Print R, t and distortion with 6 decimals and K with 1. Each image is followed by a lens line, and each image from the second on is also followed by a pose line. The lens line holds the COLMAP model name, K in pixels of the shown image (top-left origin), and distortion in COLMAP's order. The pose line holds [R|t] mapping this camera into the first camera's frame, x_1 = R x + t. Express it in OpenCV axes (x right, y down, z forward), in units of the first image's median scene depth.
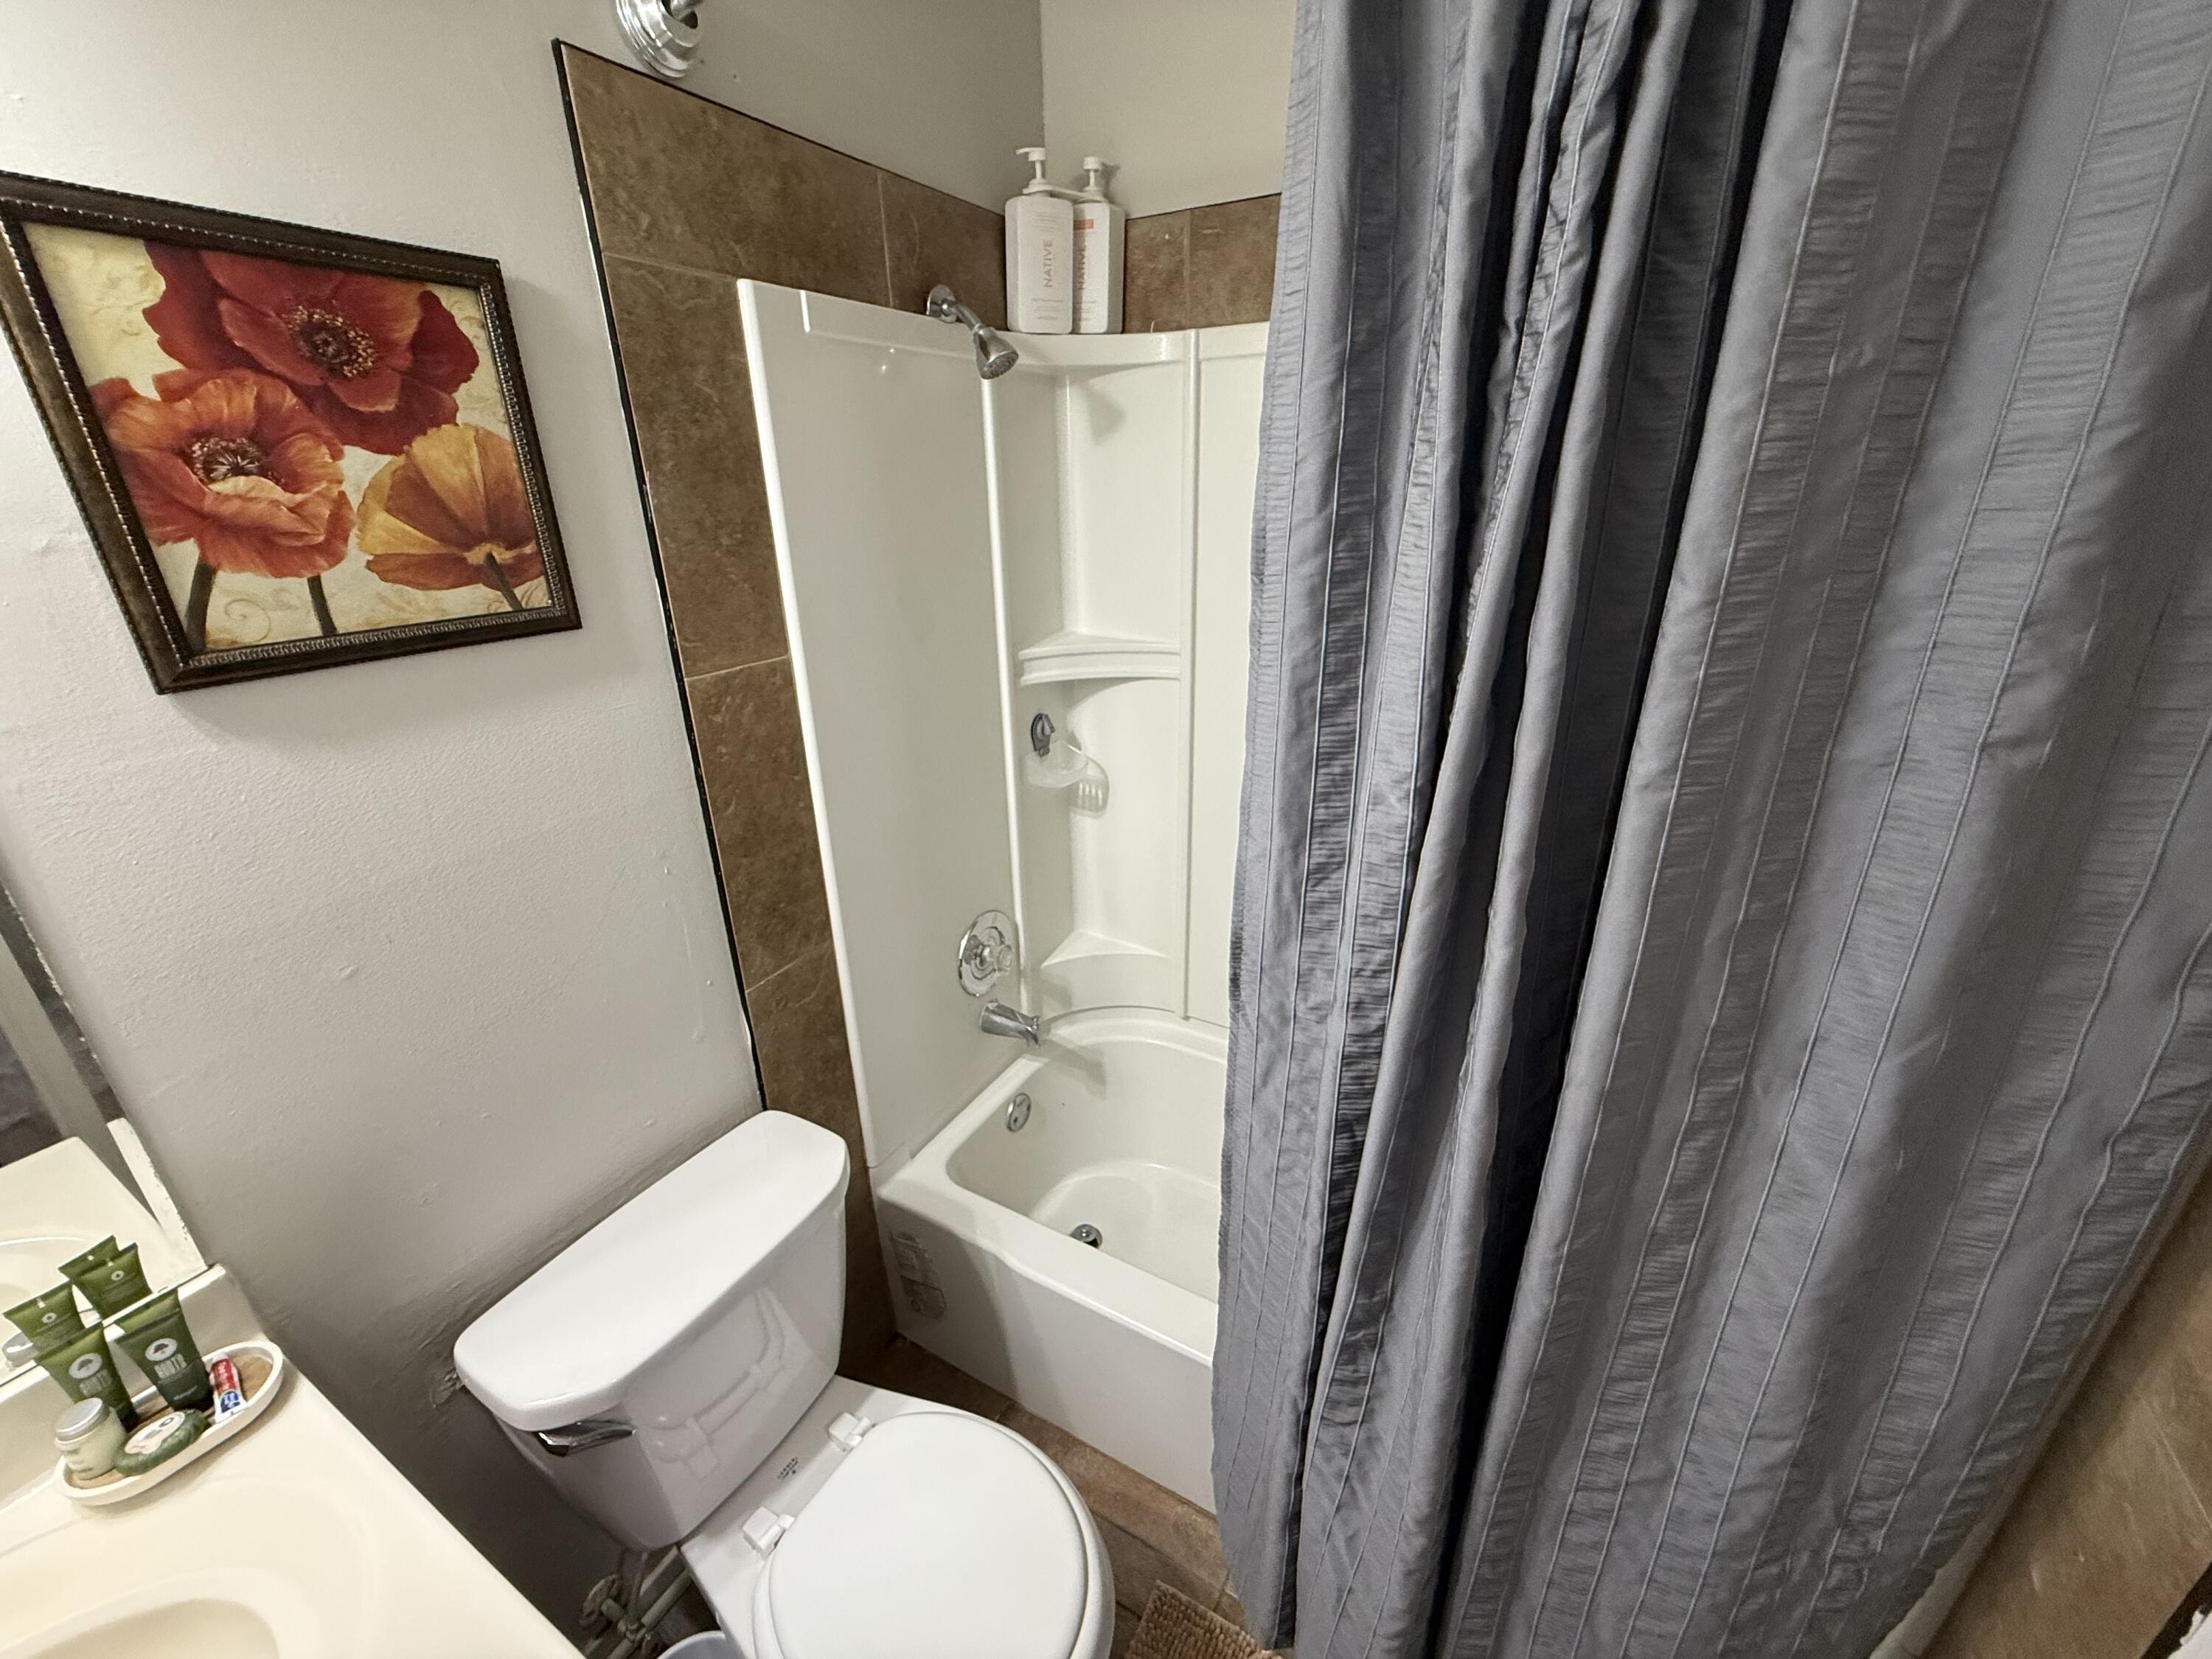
lens RADIAL K [[879.7, 0, 1093.6], [0, 879.7, 840.9], [0, 0, 1]] dist [-0.001458, 0.000683]
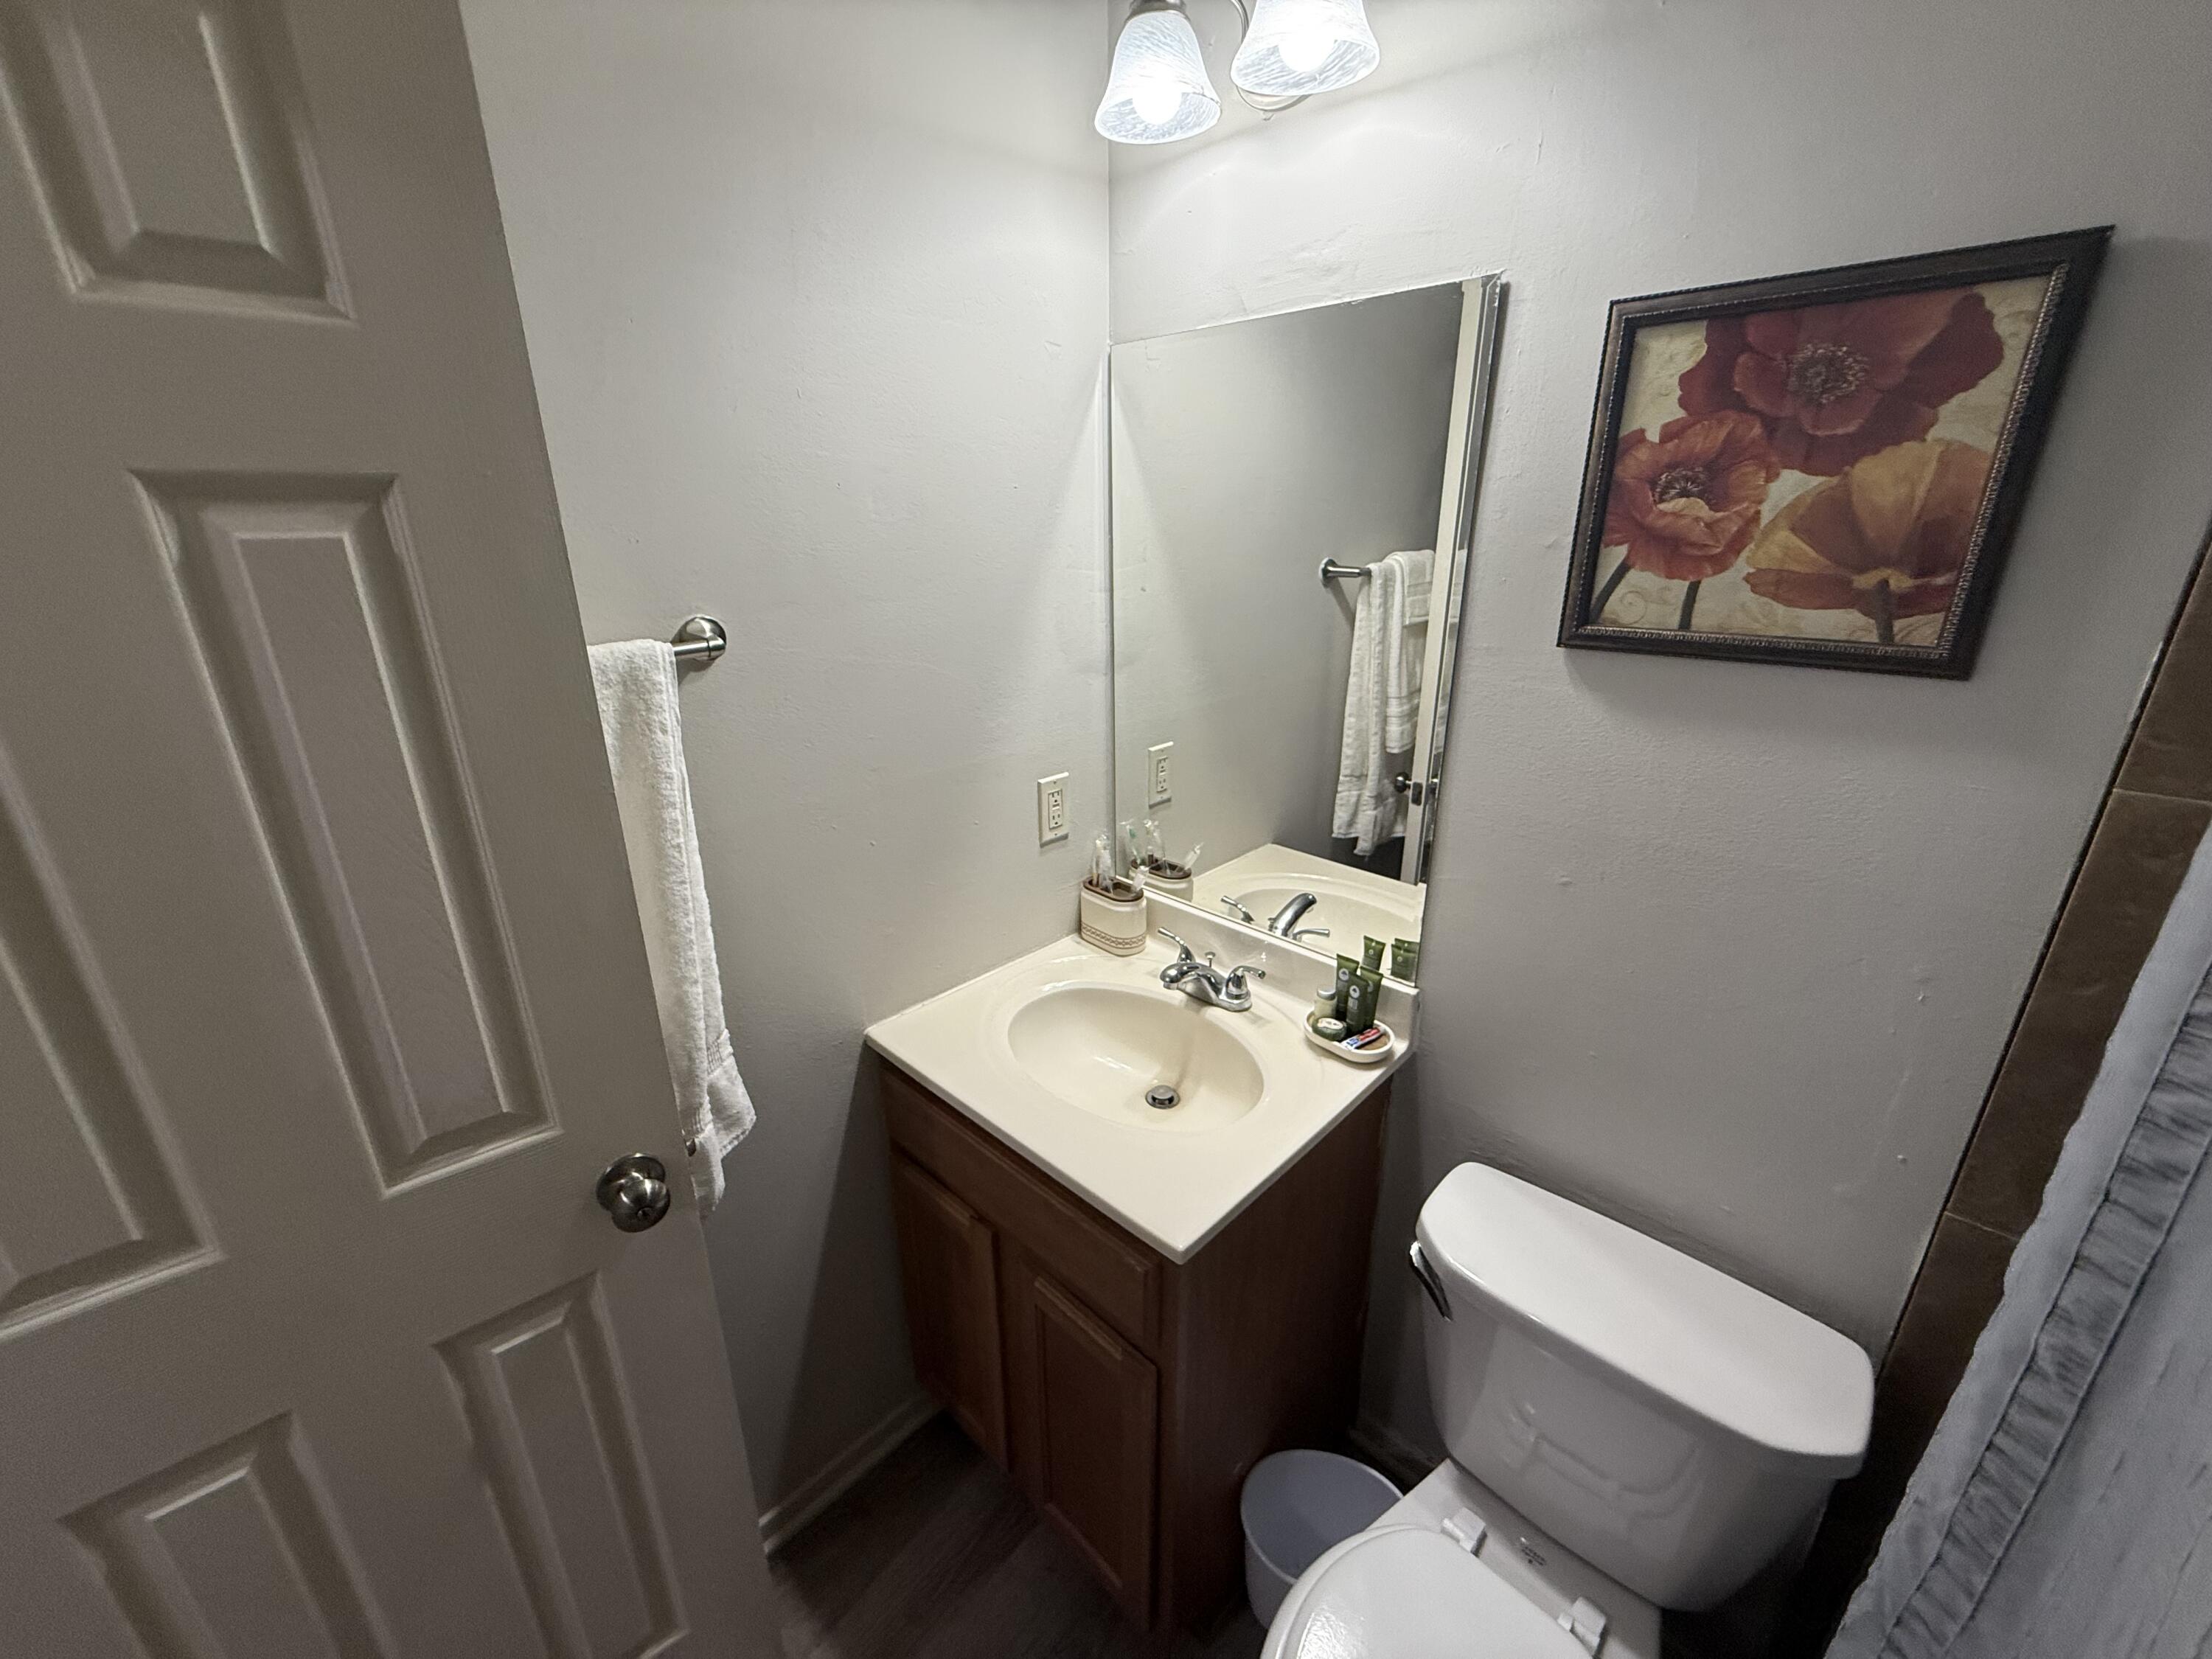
lens RADIAL K [[879.7, 0, 1095.5], [0, 879.7, 834.8], [0, 0, 1]] dist [-0.001458, 0.000683]
pose [[-0.250476, 0.361584, -0.898064, 0.491901], [-0.350712, 0.830737, 0.432293, -0.238858], [0.902365, 0.423241, -0.081267, 0.497590]]
